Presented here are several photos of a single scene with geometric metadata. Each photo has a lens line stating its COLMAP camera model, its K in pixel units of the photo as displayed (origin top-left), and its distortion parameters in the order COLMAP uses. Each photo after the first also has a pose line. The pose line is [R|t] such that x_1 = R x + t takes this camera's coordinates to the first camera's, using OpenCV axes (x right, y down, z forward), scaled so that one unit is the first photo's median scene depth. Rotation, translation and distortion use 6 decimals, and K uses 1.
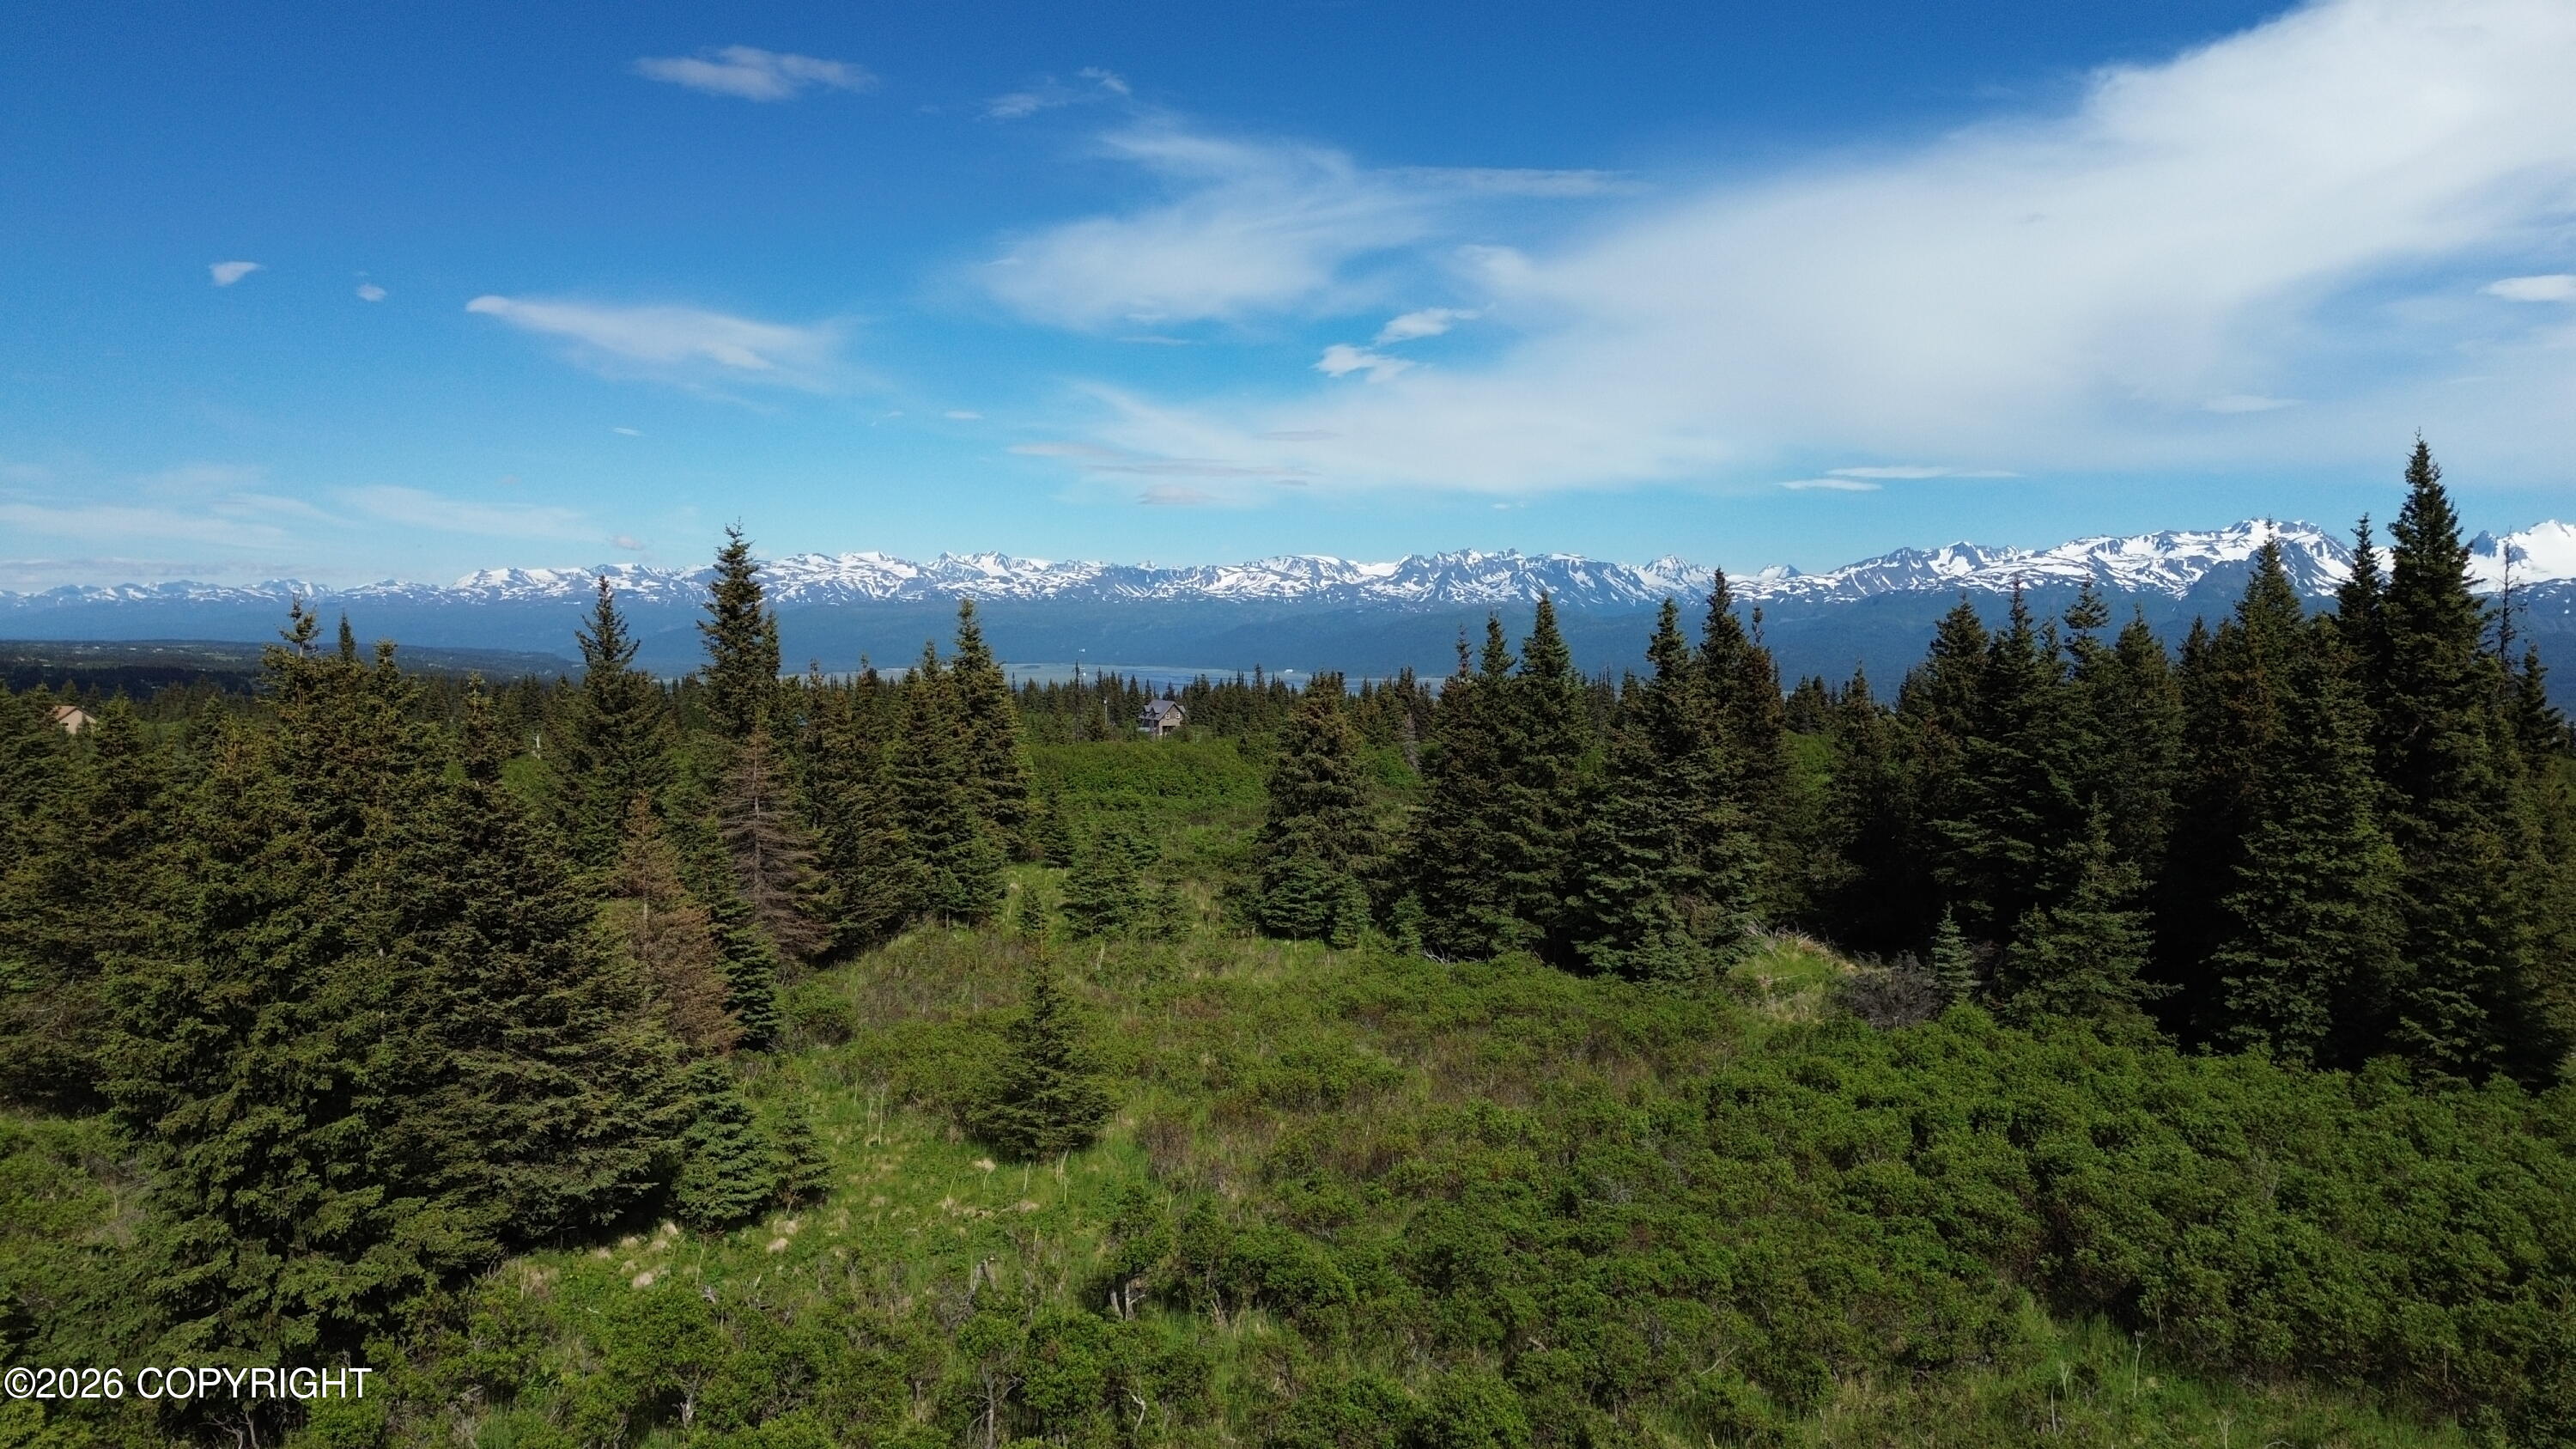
lens RADIAL K [[1824.3, 0, 1288.0], [0, 1824.3, 724.5], [0, 0, 1]] dist [0.084261, -0.092641]
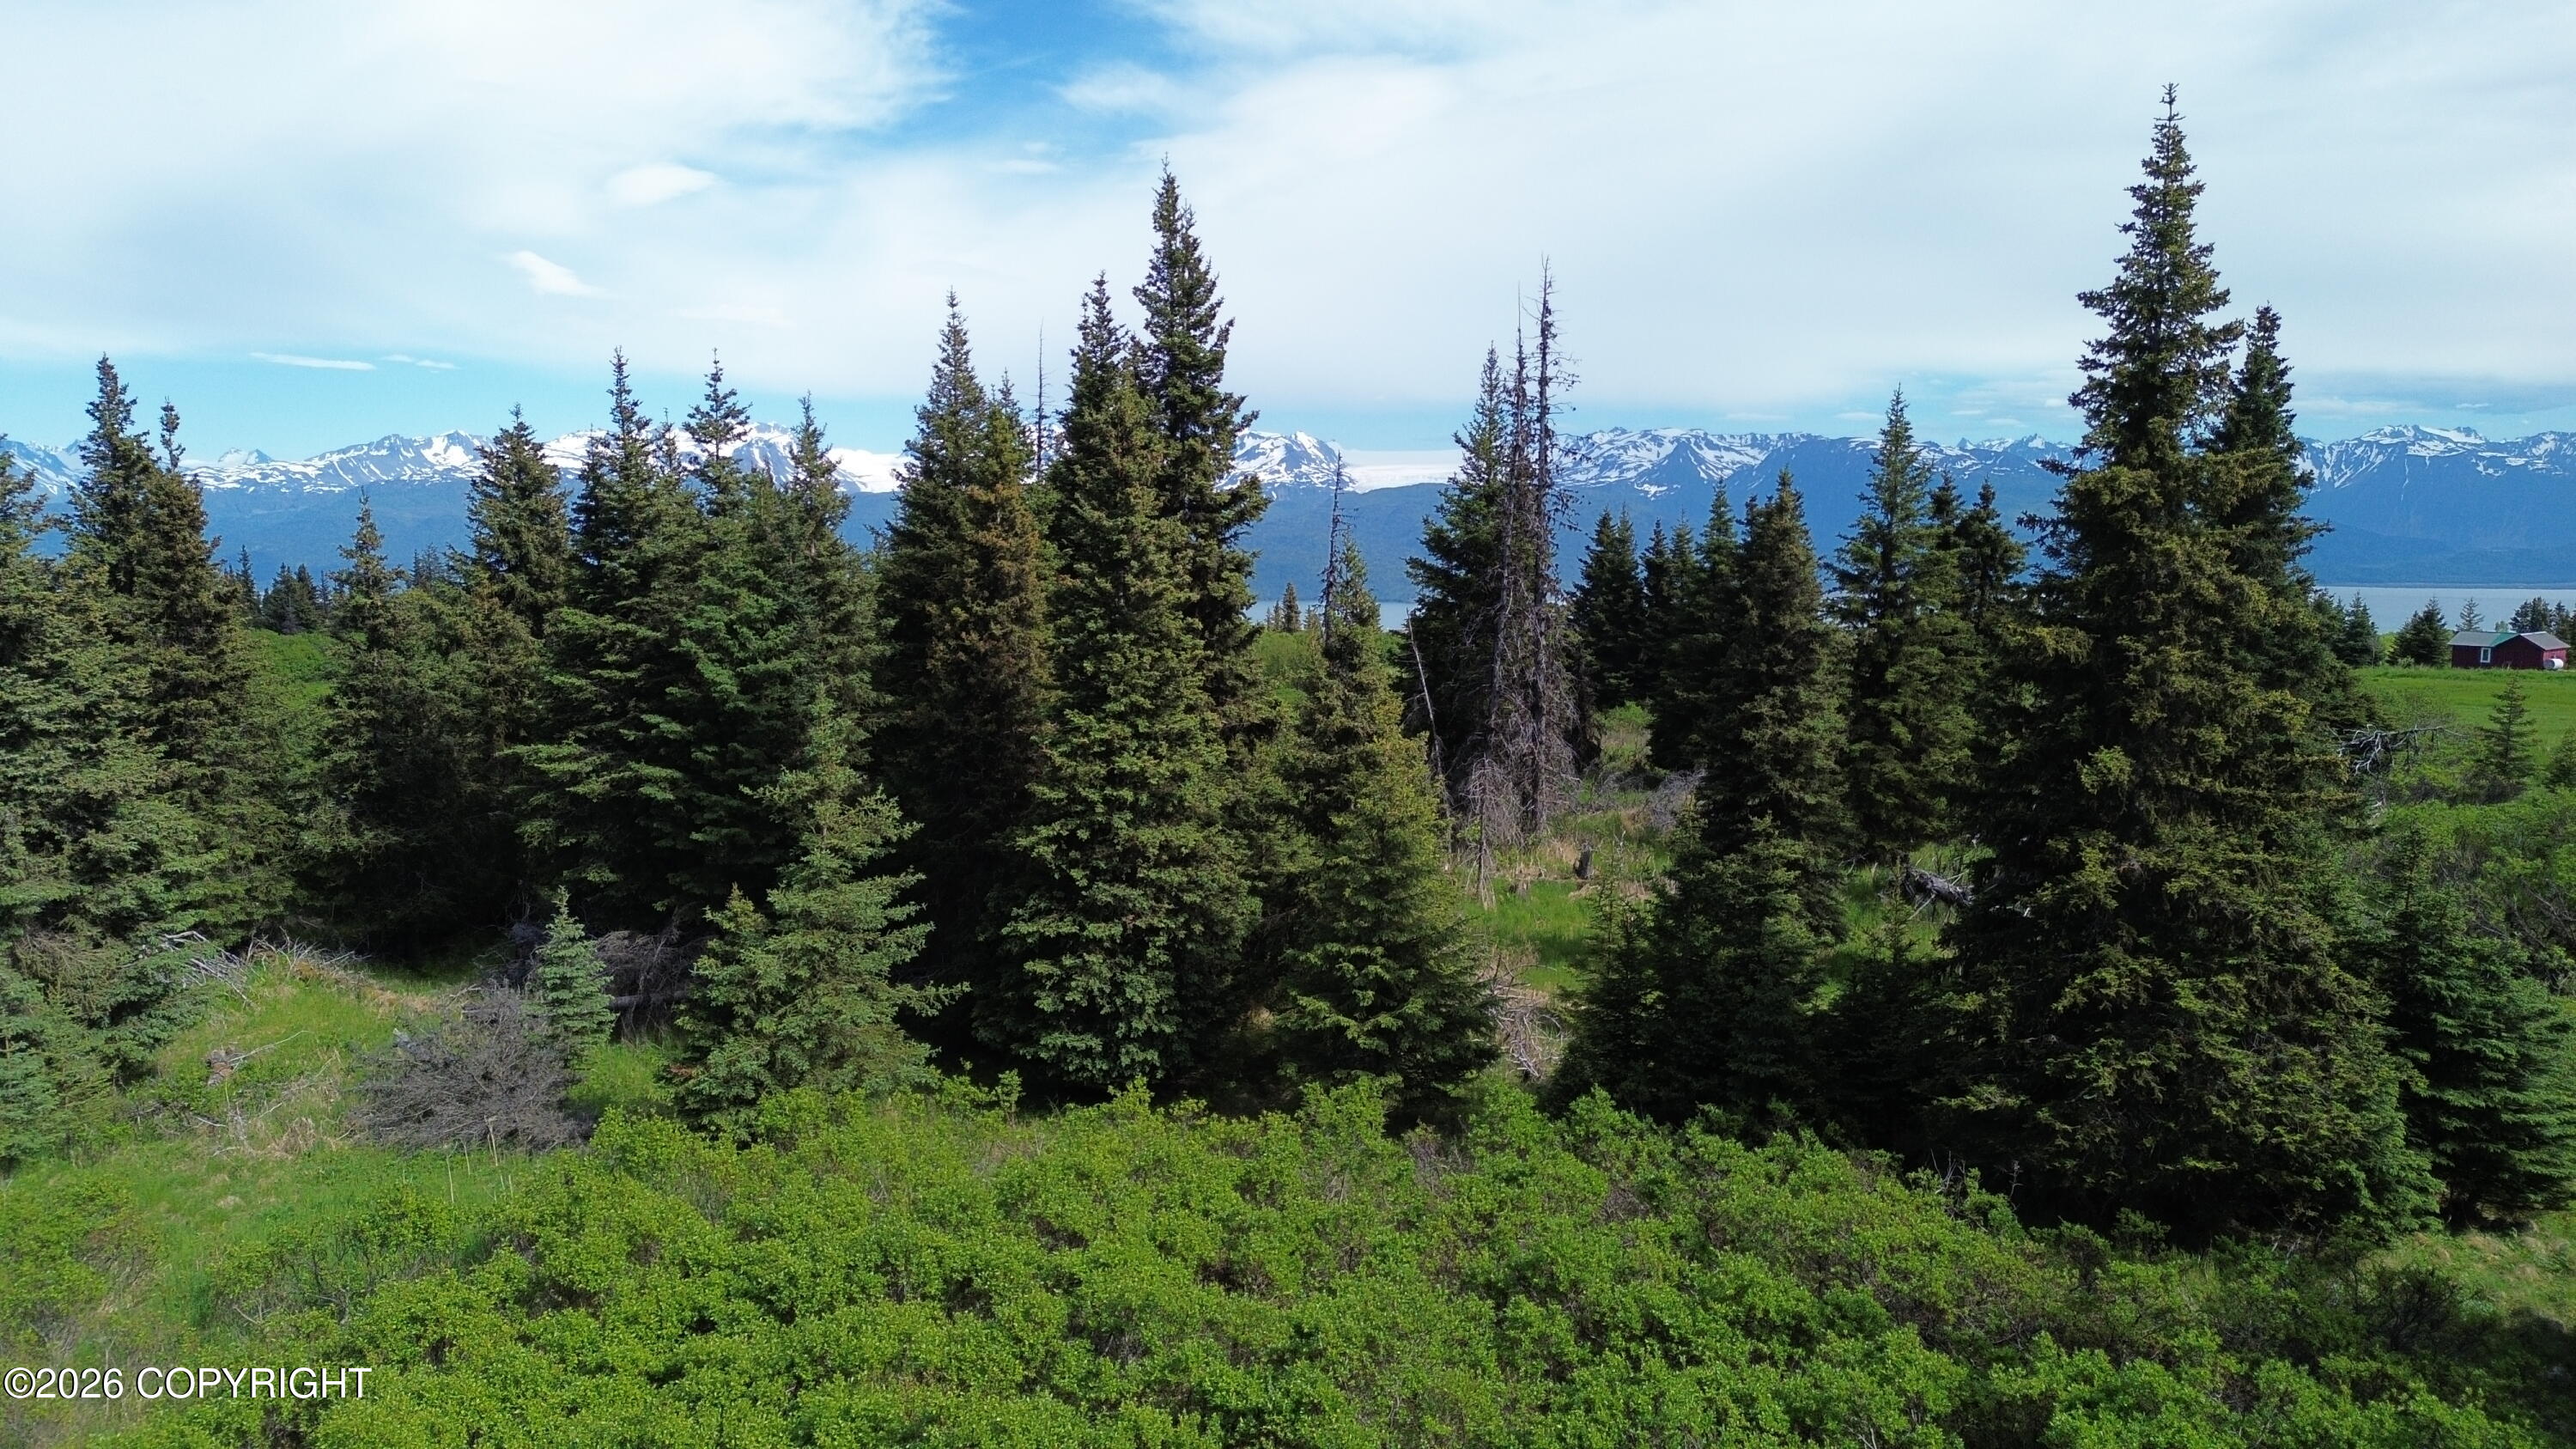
lens RADIAL K [[1814.5, 0, 1298.1], [0, 1814.5, 716.0], [0, 0, 1]] dist [0.086289, -0.098982]
pose [[0.714761, -0.079429, 0.694844, 0.100475], [0.042452, 0.996625, 0.070258, 0.008782], [-0.698080, -0.020720, 0.715720, 0.339381]]
